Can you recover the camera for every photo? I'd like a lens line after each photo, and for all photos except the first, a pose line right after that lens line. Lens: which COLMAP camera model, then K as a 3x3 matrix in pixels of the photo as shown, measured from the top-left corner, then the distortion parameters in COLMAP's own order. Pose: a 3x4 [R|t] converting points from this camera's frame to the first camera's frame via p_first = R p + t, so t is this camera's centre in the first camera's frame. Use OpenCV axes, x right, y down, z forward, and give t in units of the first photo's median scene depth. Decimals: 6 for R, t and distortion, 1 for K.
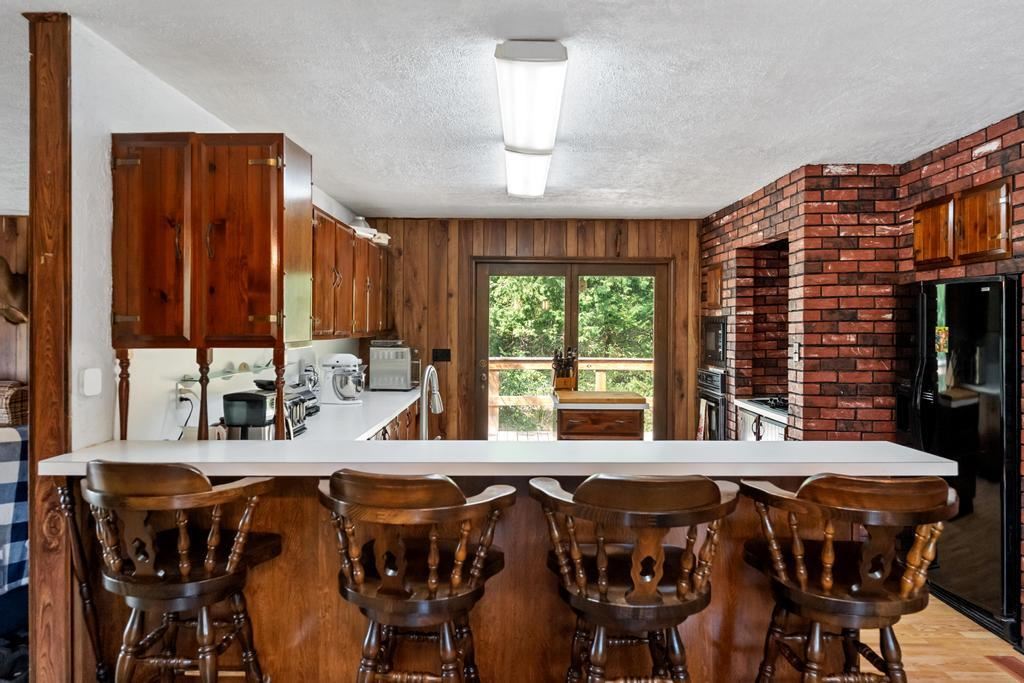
lens RADIAL K [[665.2, 0, 510.7], [0, 665.2, 331.5], [0, 0, 1]] dist [0.001416, 0.000989]
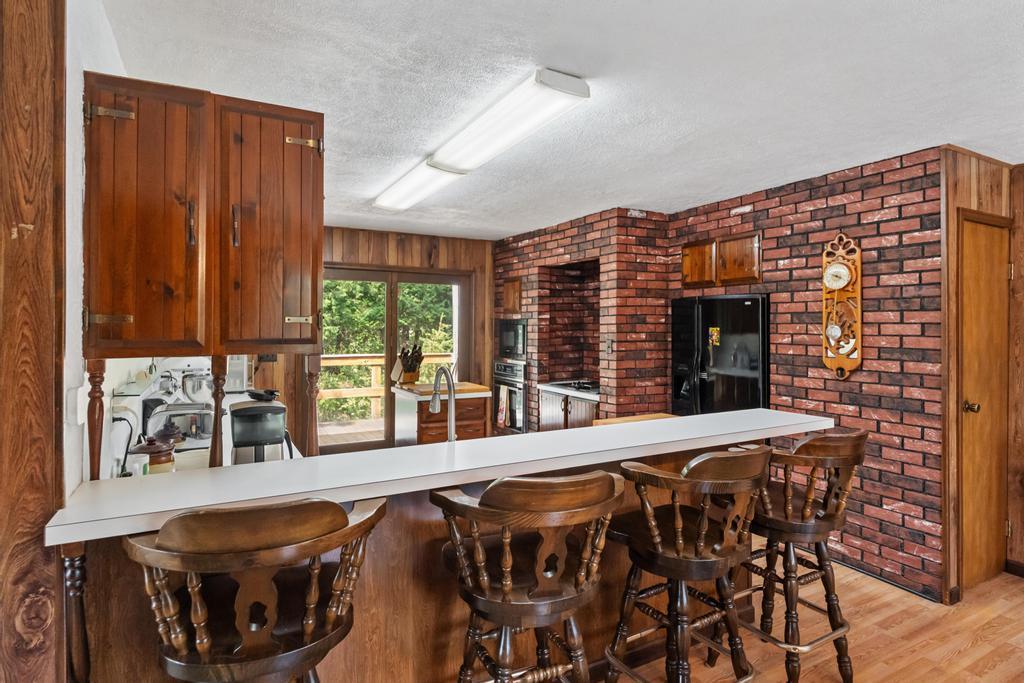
lens RADIAL K [[548.2, 0, 512.4], [0, 548.2, 328.6], [0, 0, 1]] dist [0.000459, 0.001111]
pose [[0.873757, -0.001438, 0.486361, -0.281378], [0.003106, 0.999992, -0.002624, -0.003006], [-0.486353, 0.003804, 0.873754, 0.134739]]
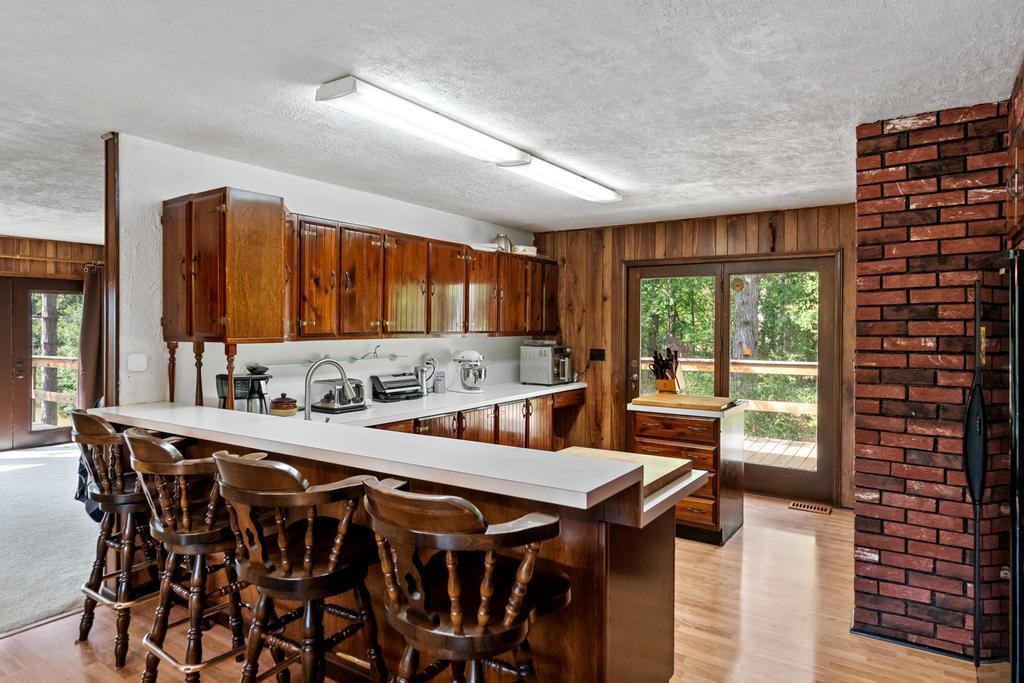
lens RADIAL K [[606.6, 0, 514.3], [0, 606.6, 332.0], [0, 0, 1]] dist [-0.001039, 0.000542]
pose [[0.833876, 0.003318, -0.551941, 0.499938], [-0.004819, 0.999988, -0.001270, 0.000968], [0.551930, 0.003719, 0.833882, 0.166296]]
